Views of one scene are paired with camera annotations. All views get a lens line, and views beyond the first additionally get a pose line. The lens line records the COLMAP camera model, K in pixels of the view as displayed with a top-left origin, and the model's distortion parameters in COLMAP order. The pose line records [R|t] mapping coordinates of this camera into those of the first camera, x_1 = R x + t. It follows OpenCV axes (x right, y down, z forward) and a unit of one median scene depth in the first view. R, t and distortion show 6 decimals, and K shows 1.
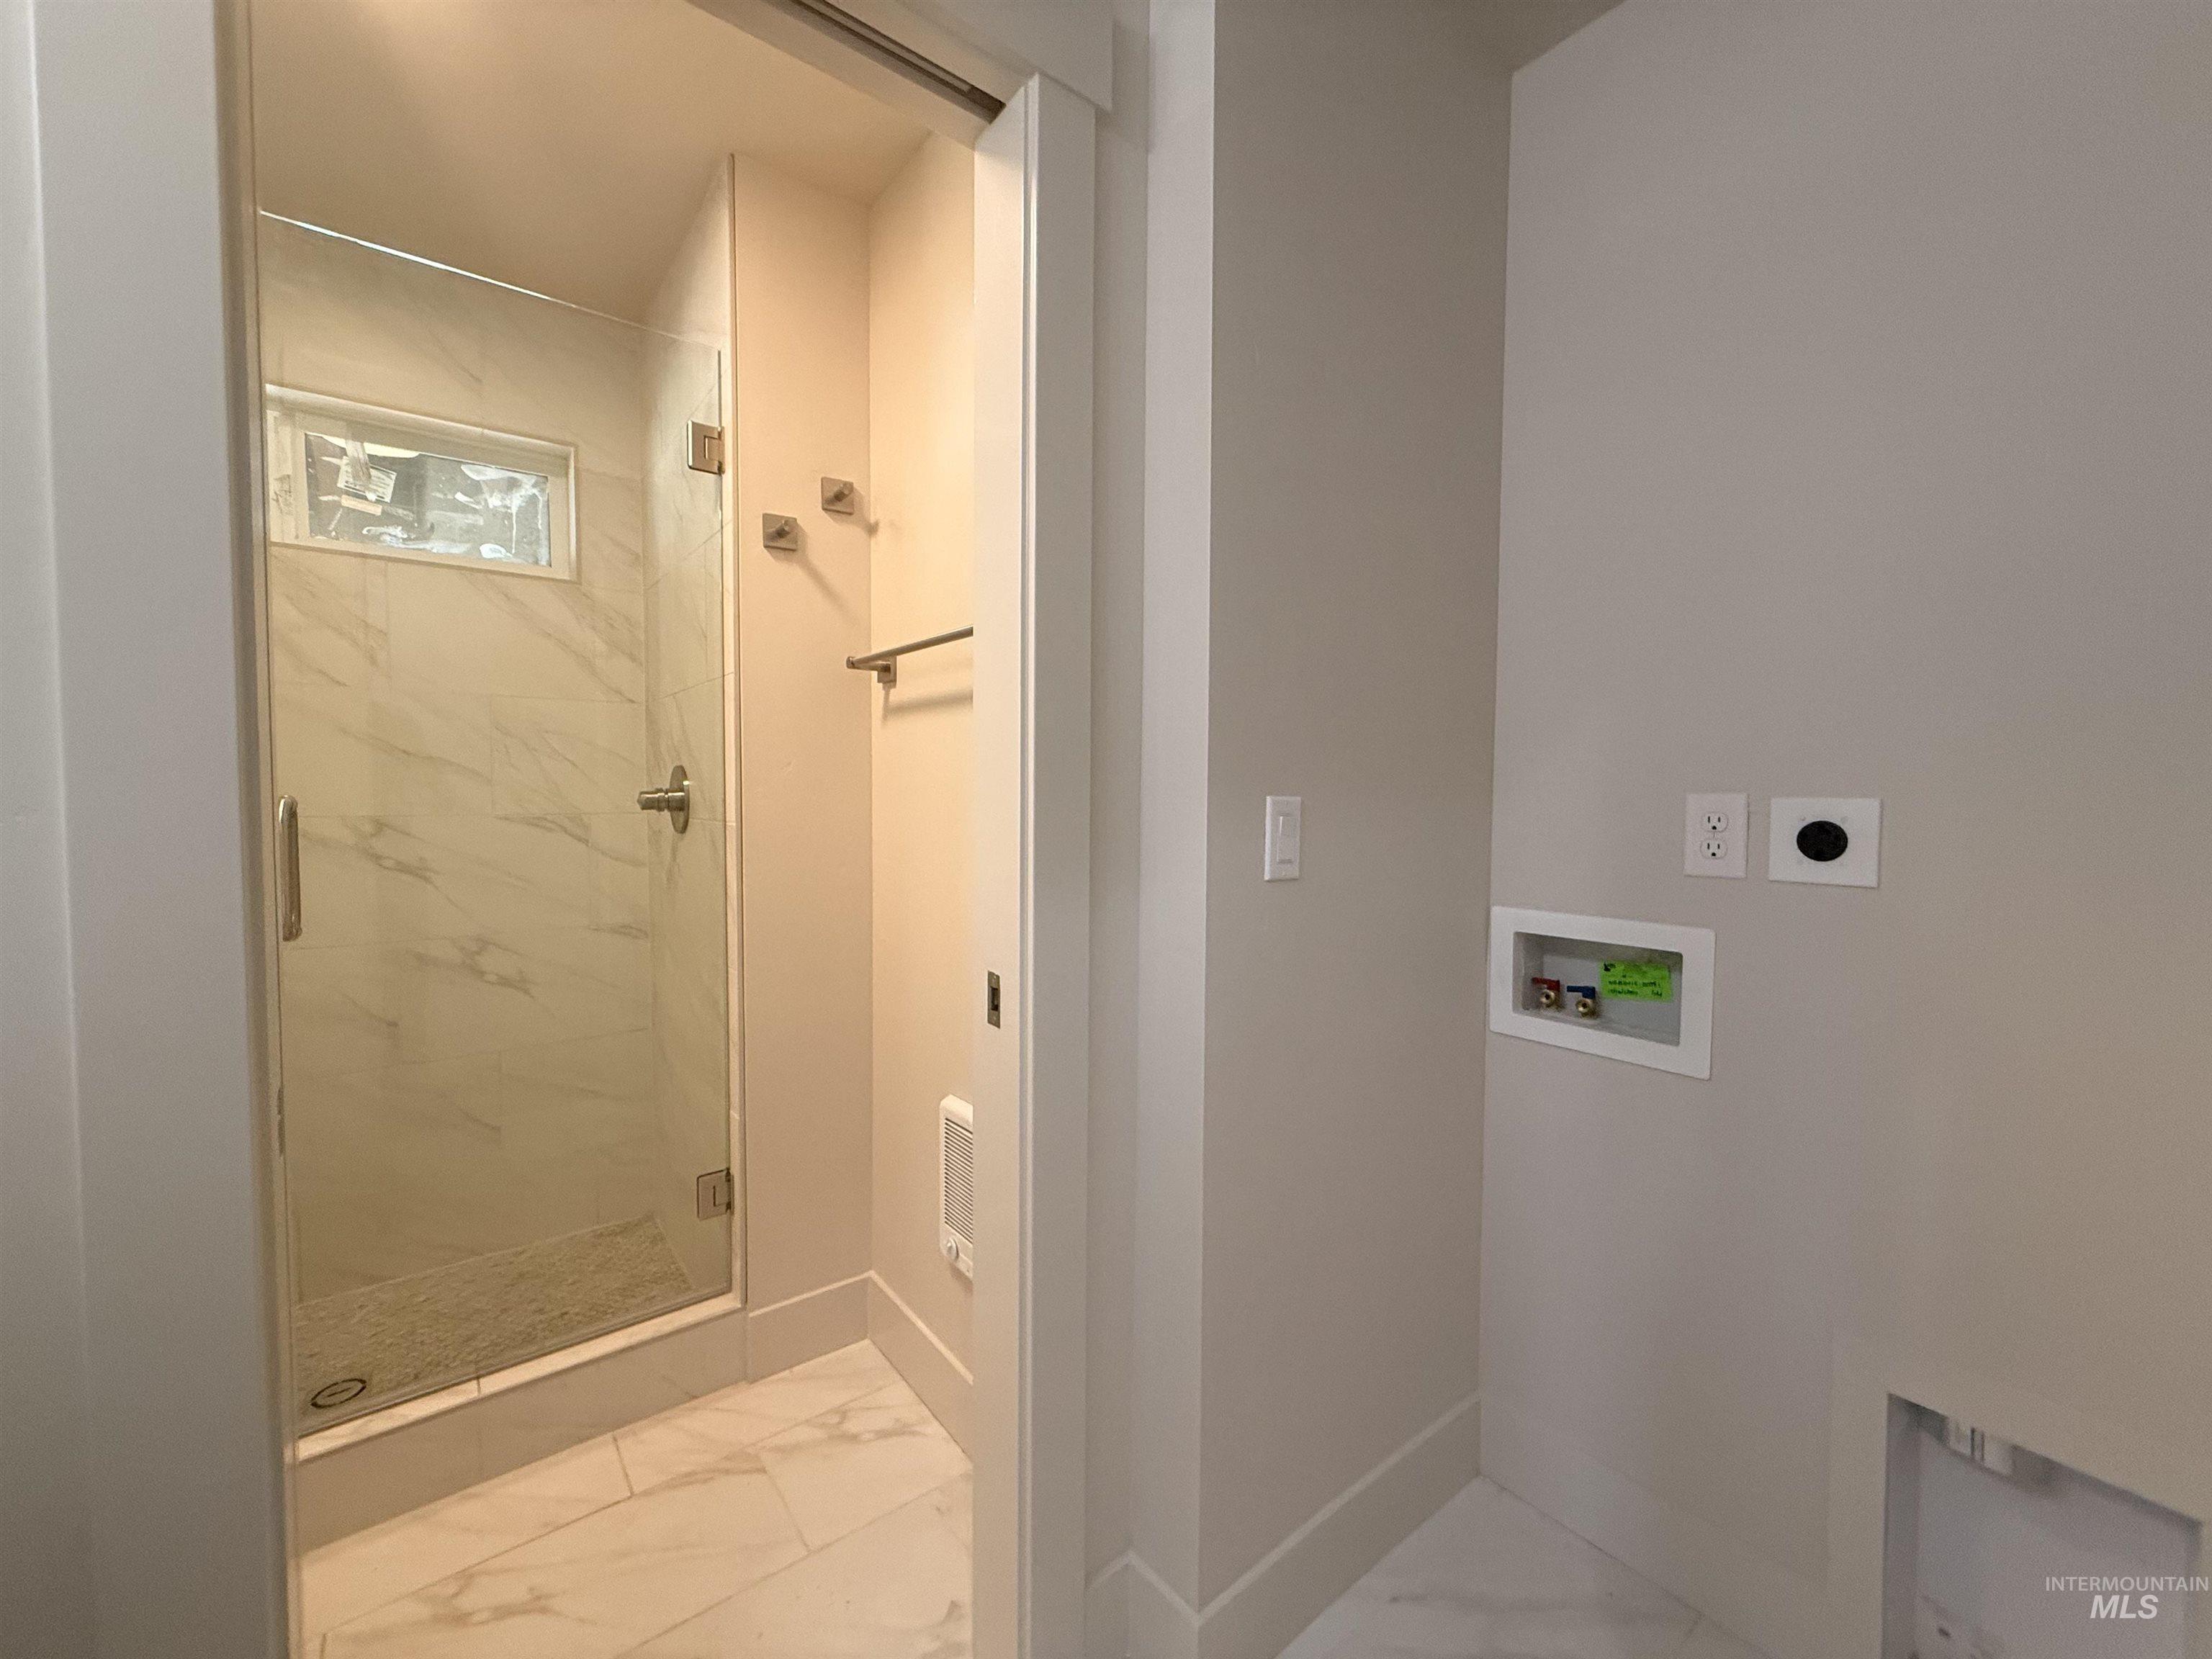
lens RADIAL K [[879.5, 0, 1100.9], [0, 879.5, 826.4], [0, 0, 1]] dist [-0.000933, -0.000359]
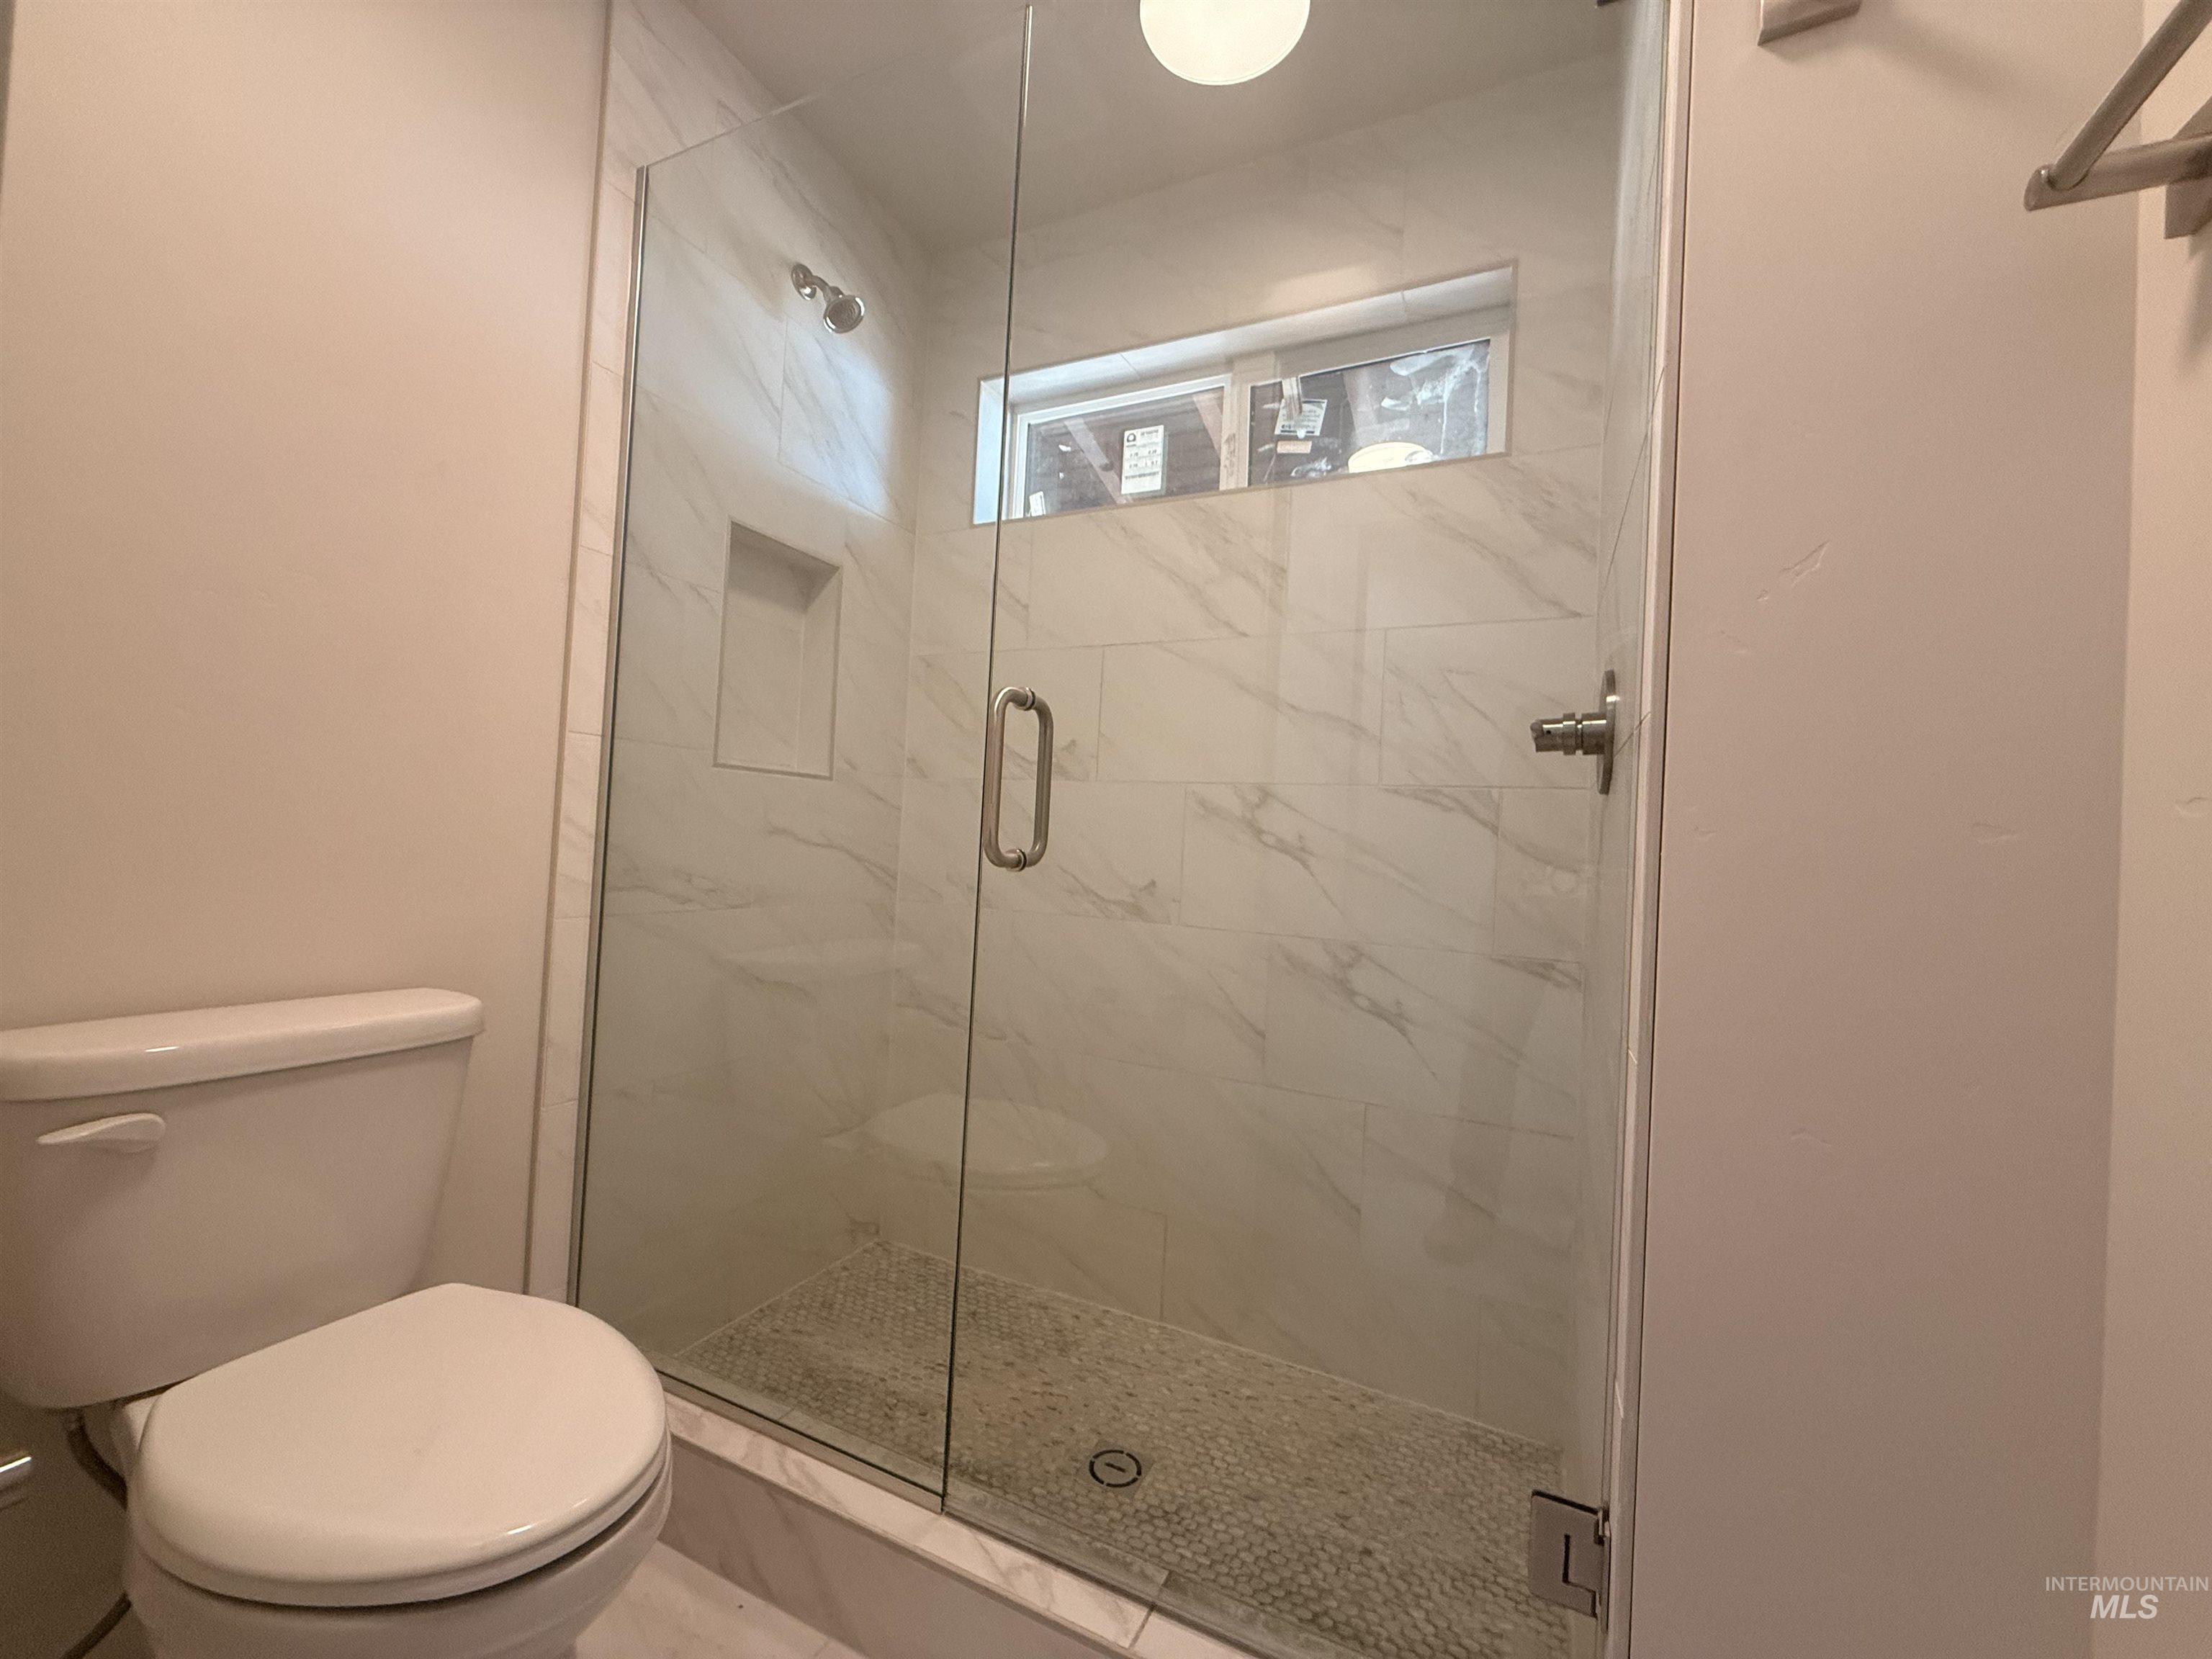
lens RADIAL K [[879.5, 0, 1100.9], [0, 879.5, 826.4], [0, 0, 1]] dist [-0.000933, -0.000359]
pose [[0.436370, -0.002268, -0.899764, -0.117554], [-0.088732, 0.995014, -0.045541, 0.078003], [0.895381, 0.099710, 0.433993, 0.465100]]
